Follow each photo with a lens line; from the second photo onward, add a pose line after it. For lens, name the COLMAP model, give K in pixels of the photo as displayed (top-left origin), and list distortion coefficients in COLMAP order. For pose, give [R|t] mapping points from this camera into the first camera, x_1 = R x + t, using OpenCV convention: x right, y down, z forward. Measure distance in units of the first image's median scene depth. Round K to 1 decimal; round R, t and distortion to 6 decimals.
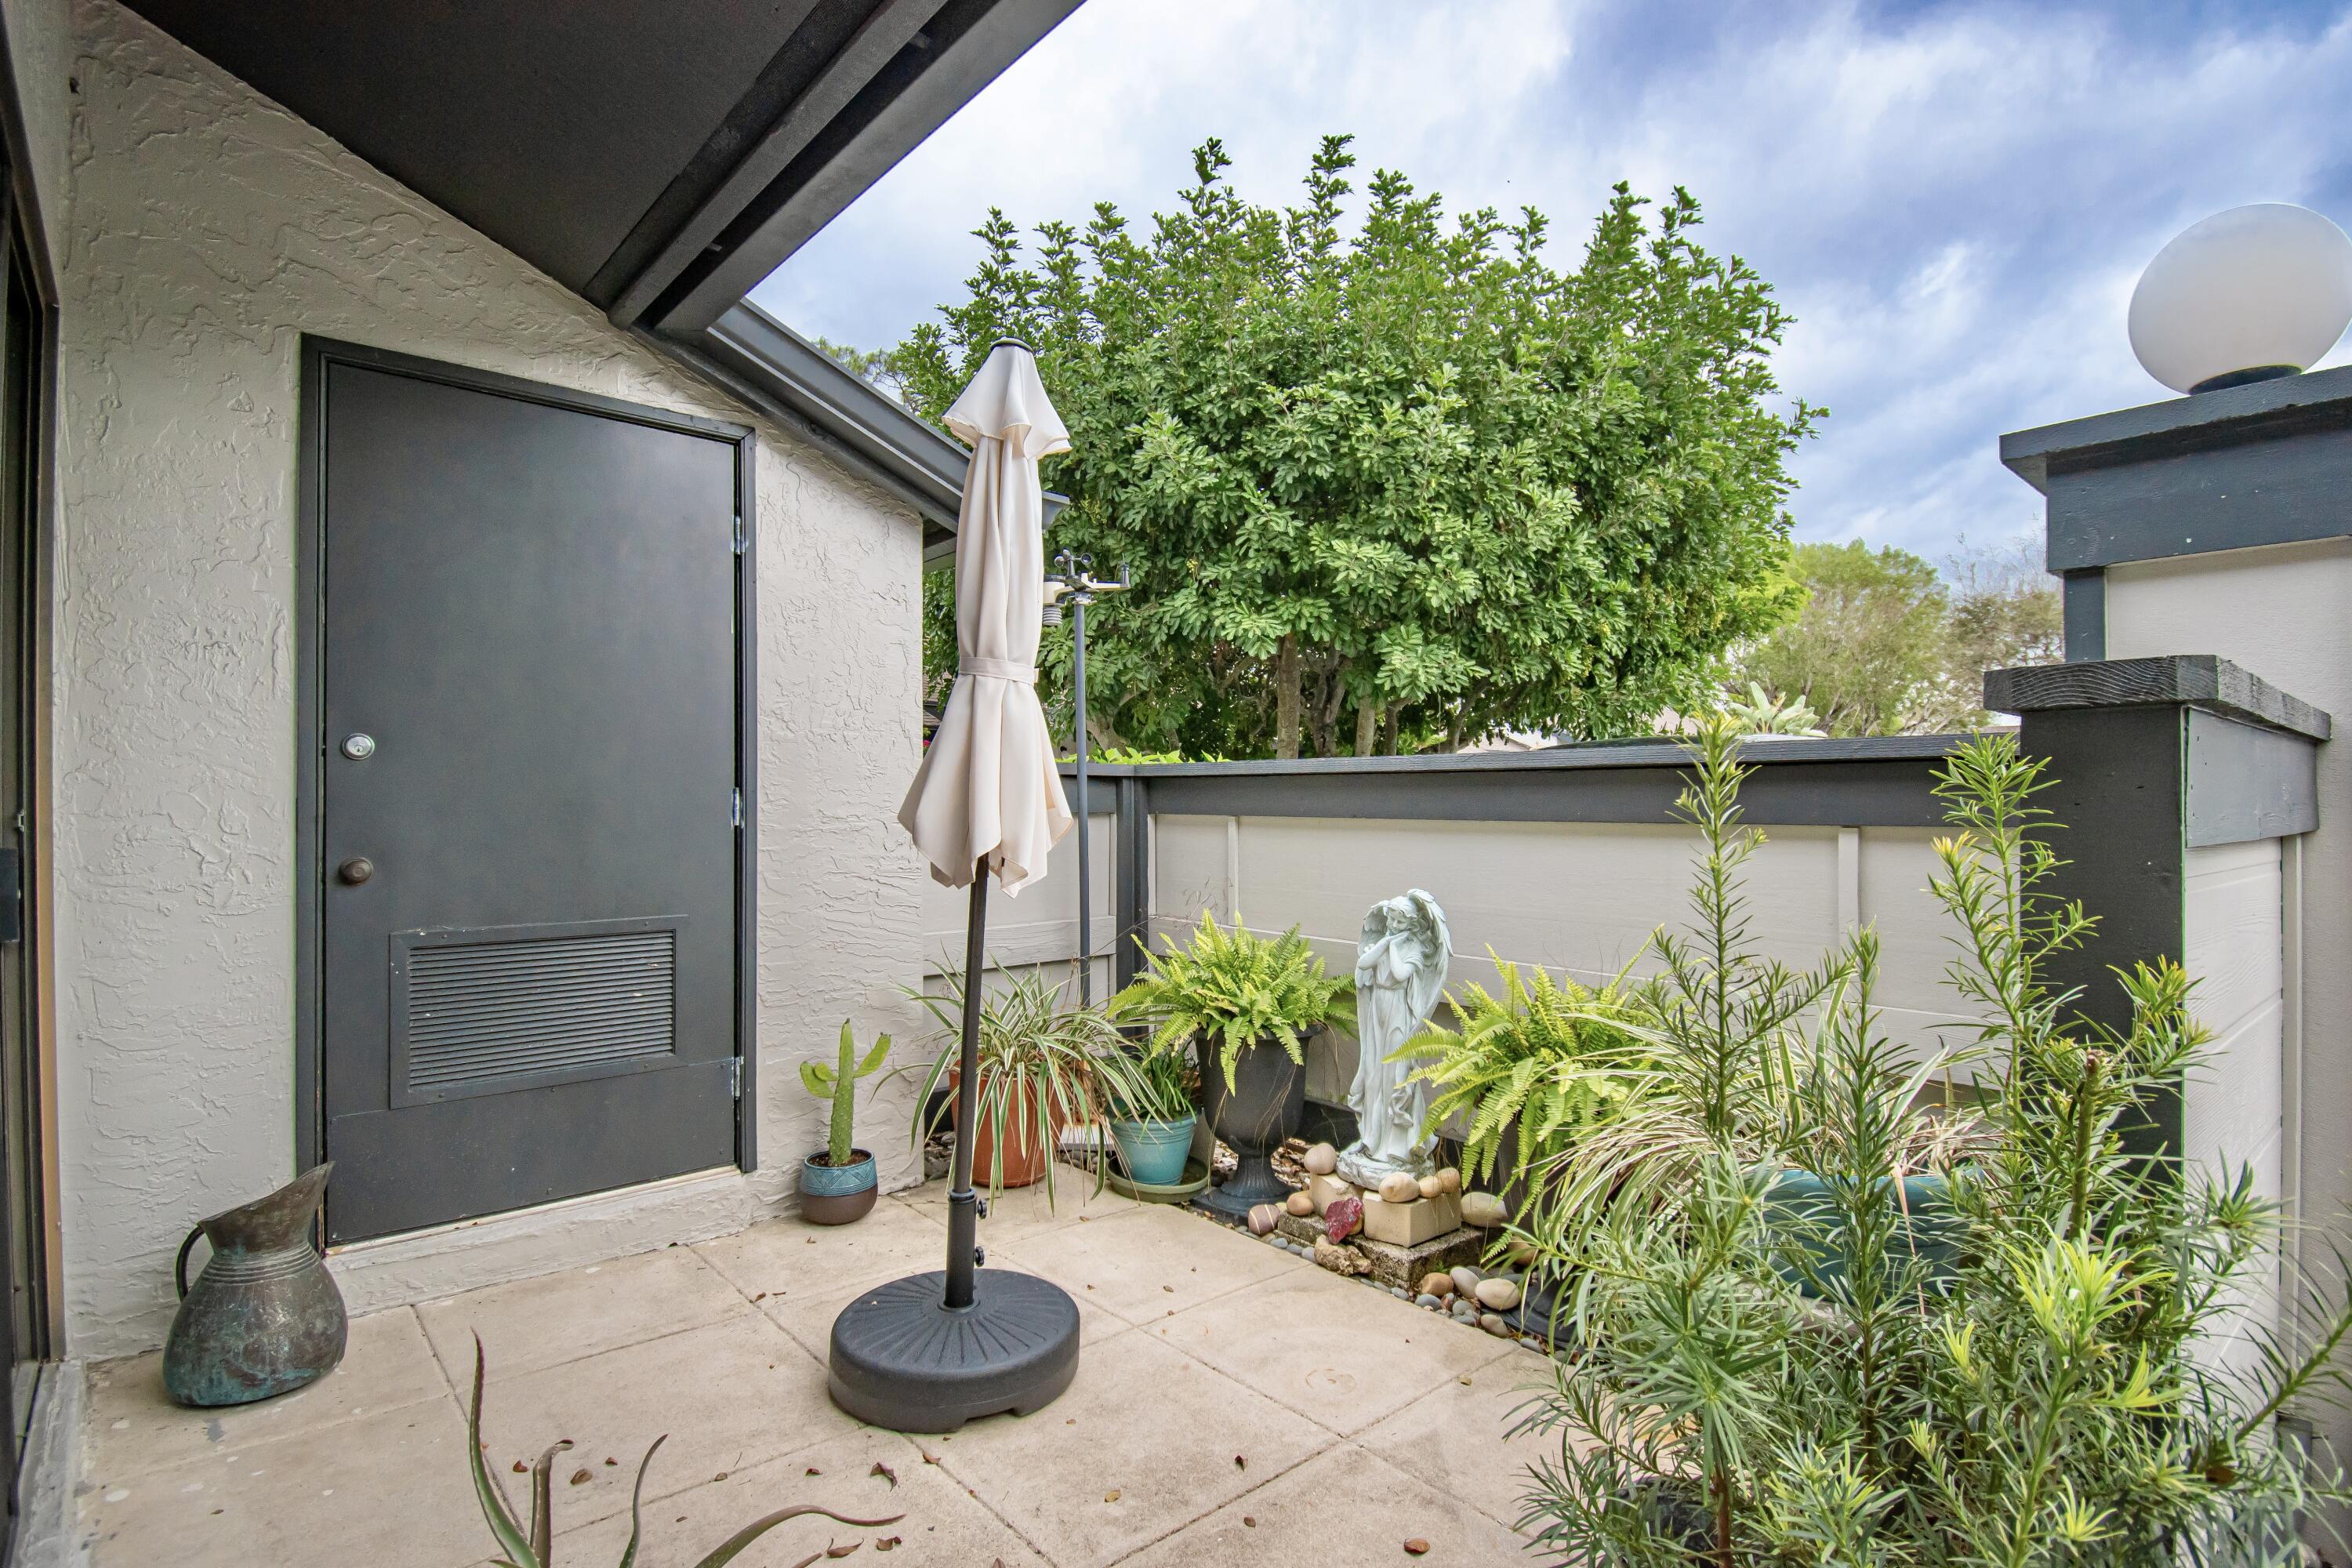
lens RADIAL K [[1121.5, 0, 1201.7], [0, 1121.5, 793.8], [0, 0, 1]] dist [0.015472, -0.022638]
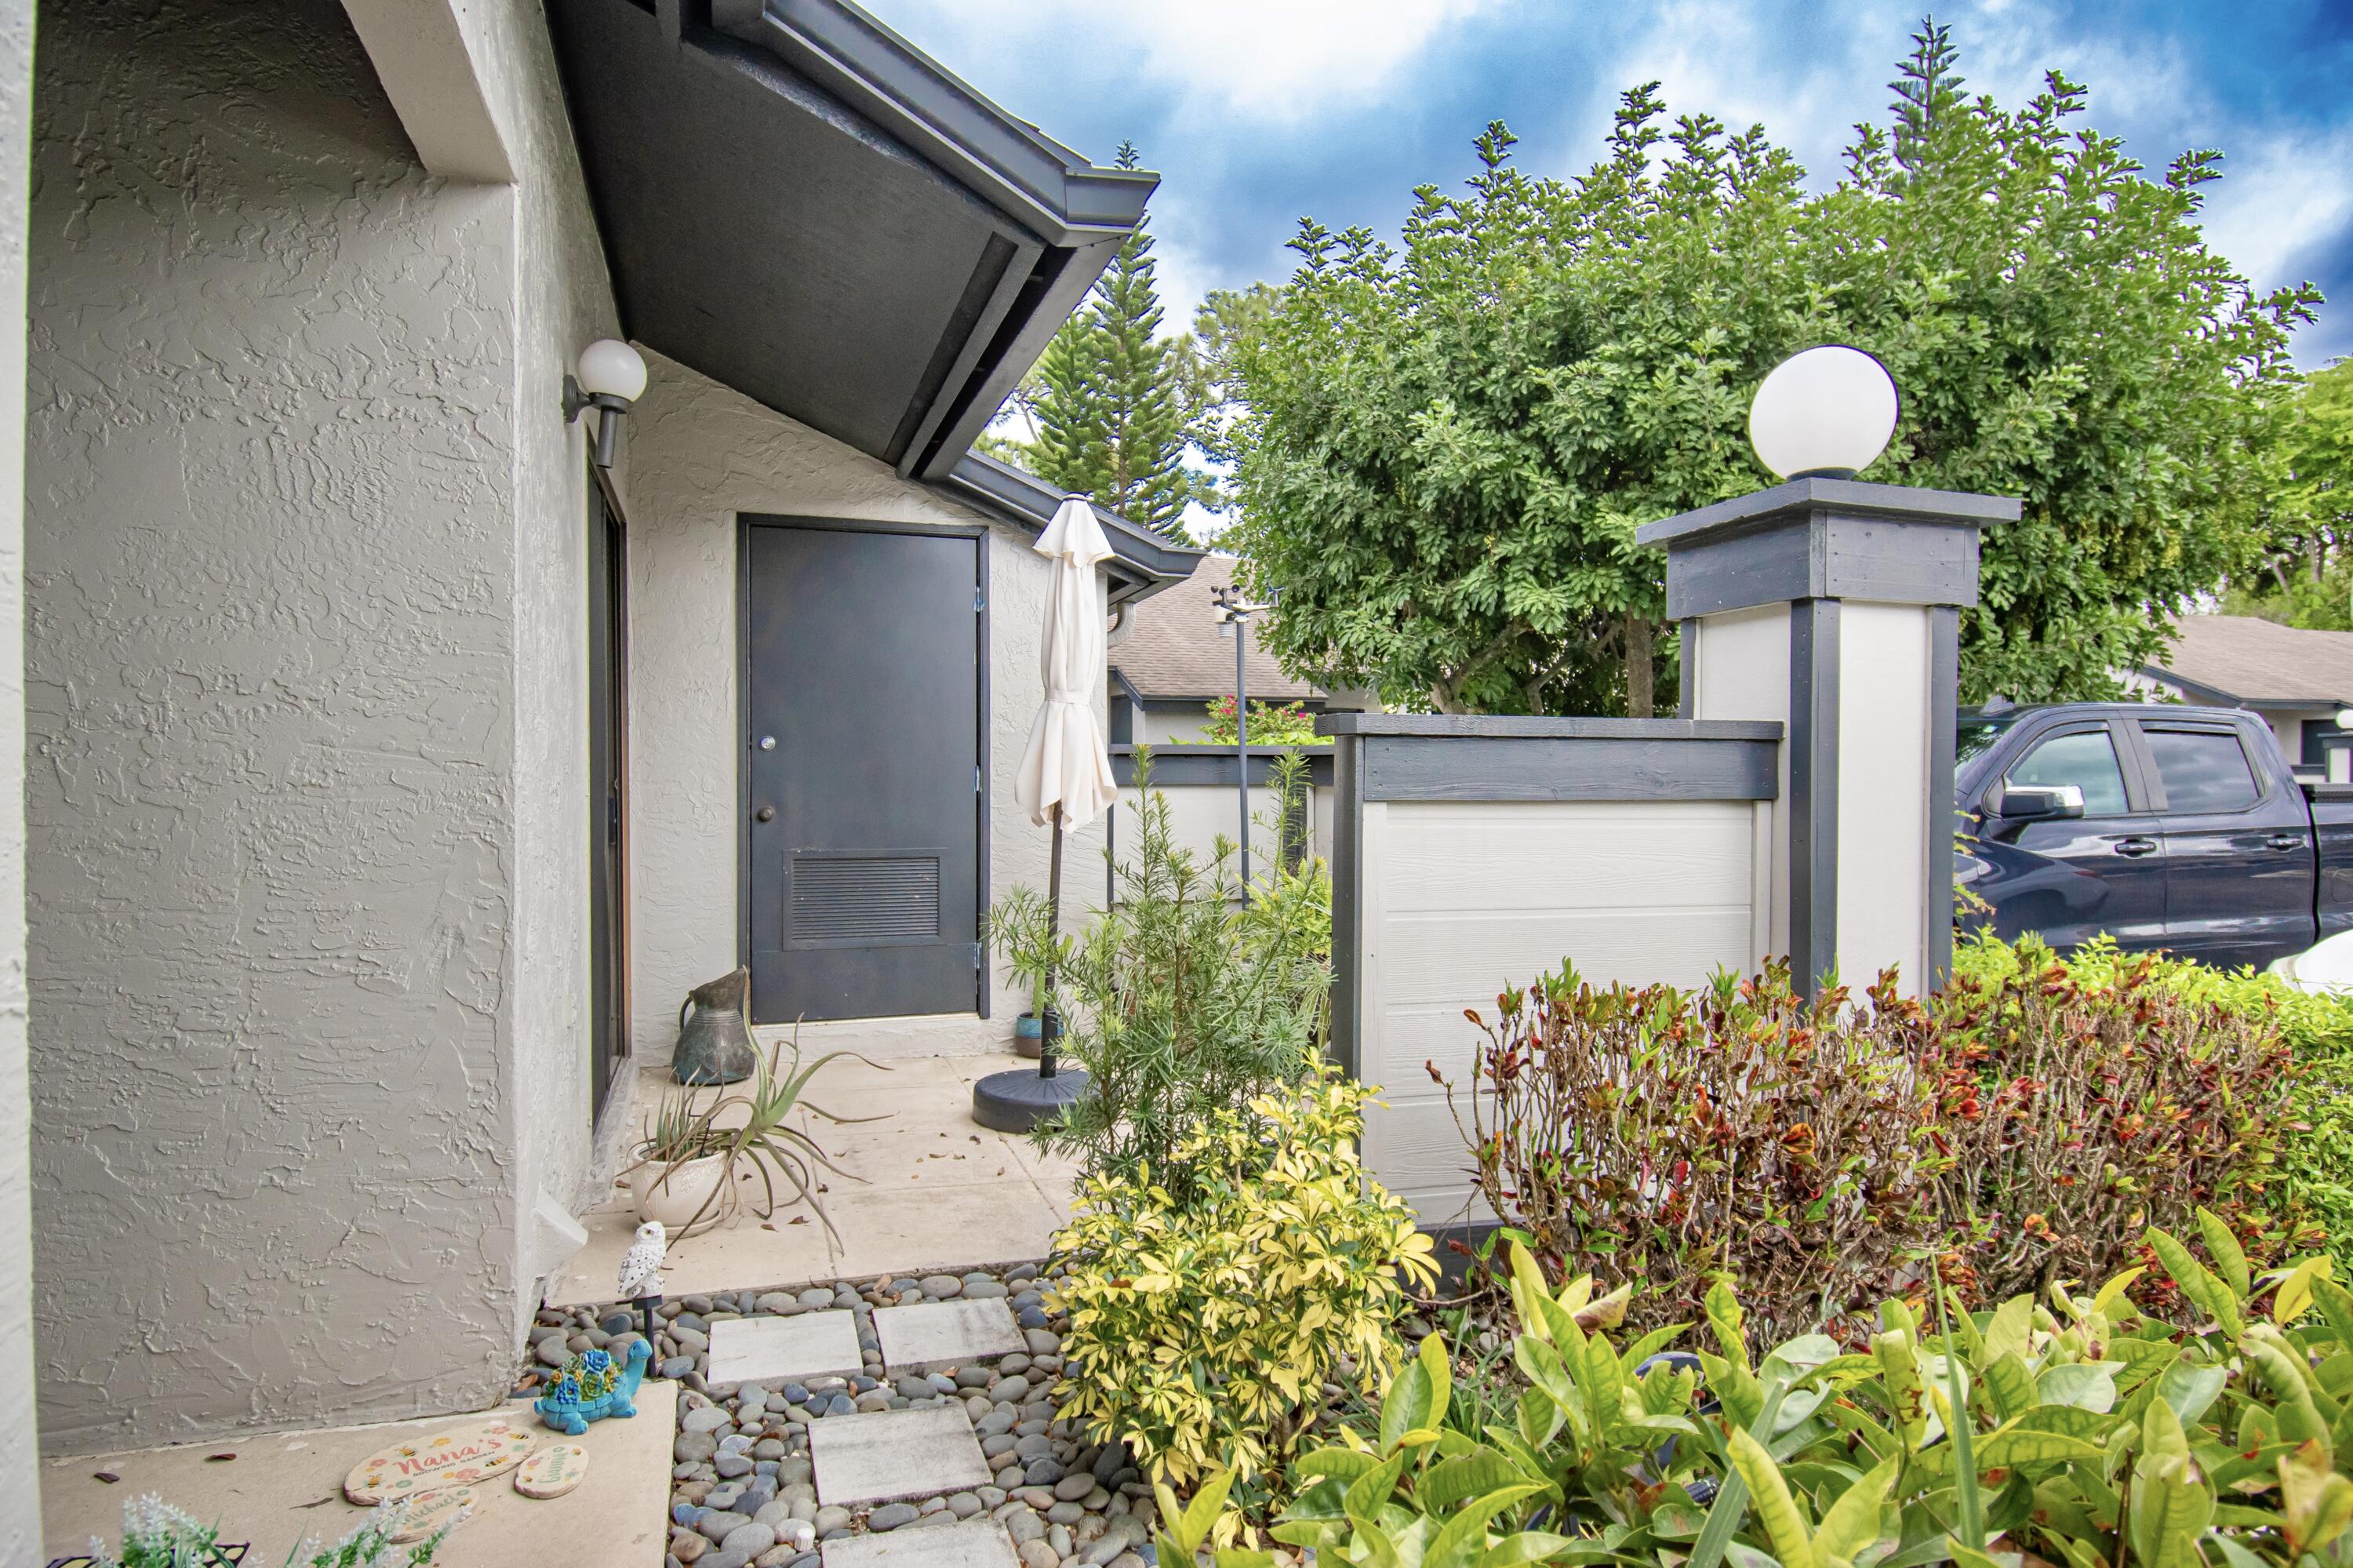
lens RADIAL K [[1287.8, 0, 1176.5], [0, 1287.8, 784.0], [0, 0, 1]] dist [0.013089, -0.029718]
pose [[0.918877, 0.005547, -0.394505, 0.211470], [0.000534, 0.999883, 0.015303, -0.003084], [0.394543, -0.014272, 0.918766, -0.200332]]
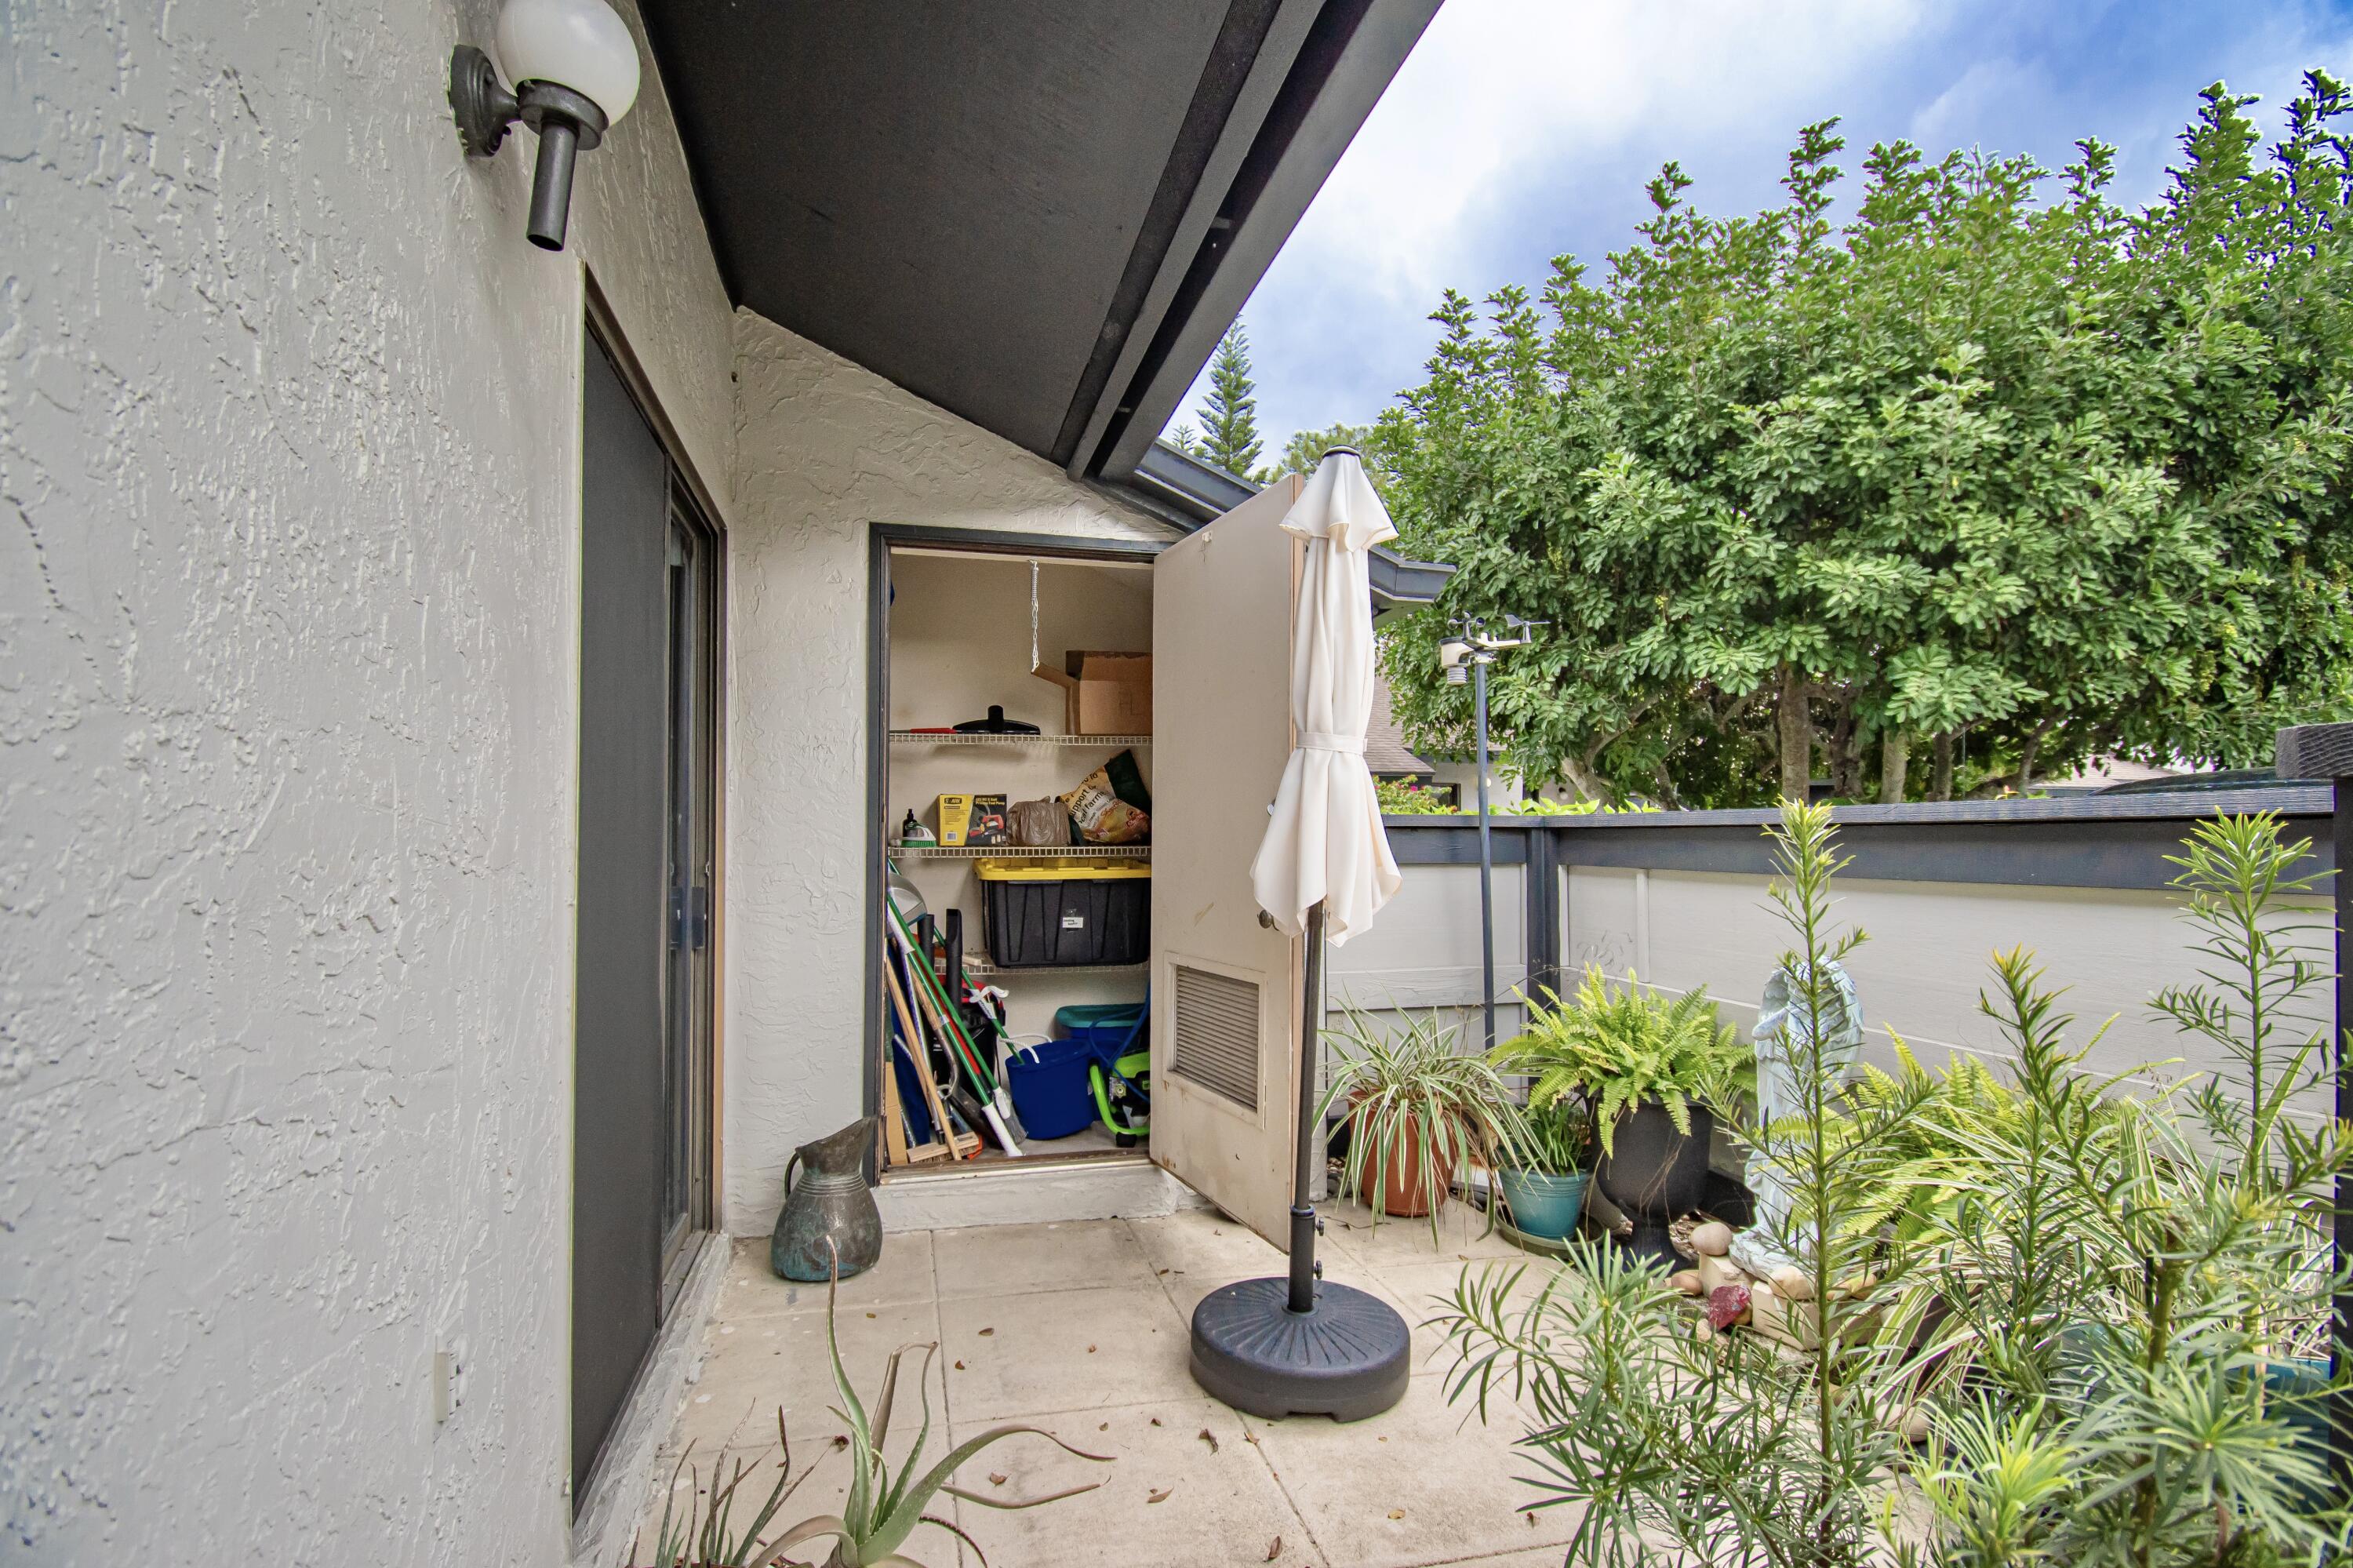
lens RADIAL K [[1069.9, 0, 1181.1], [0, 1069.9, 808.5], [0, 0, 1]] dist [0.021243, -0.026735]
pose [[0.887334, -0.013246, -0.460937, 0.052959], [0.002384, 0.999706, -0.024141, -0.005556], [0.461121, 0.020322, 0.887105, -0.003829]]
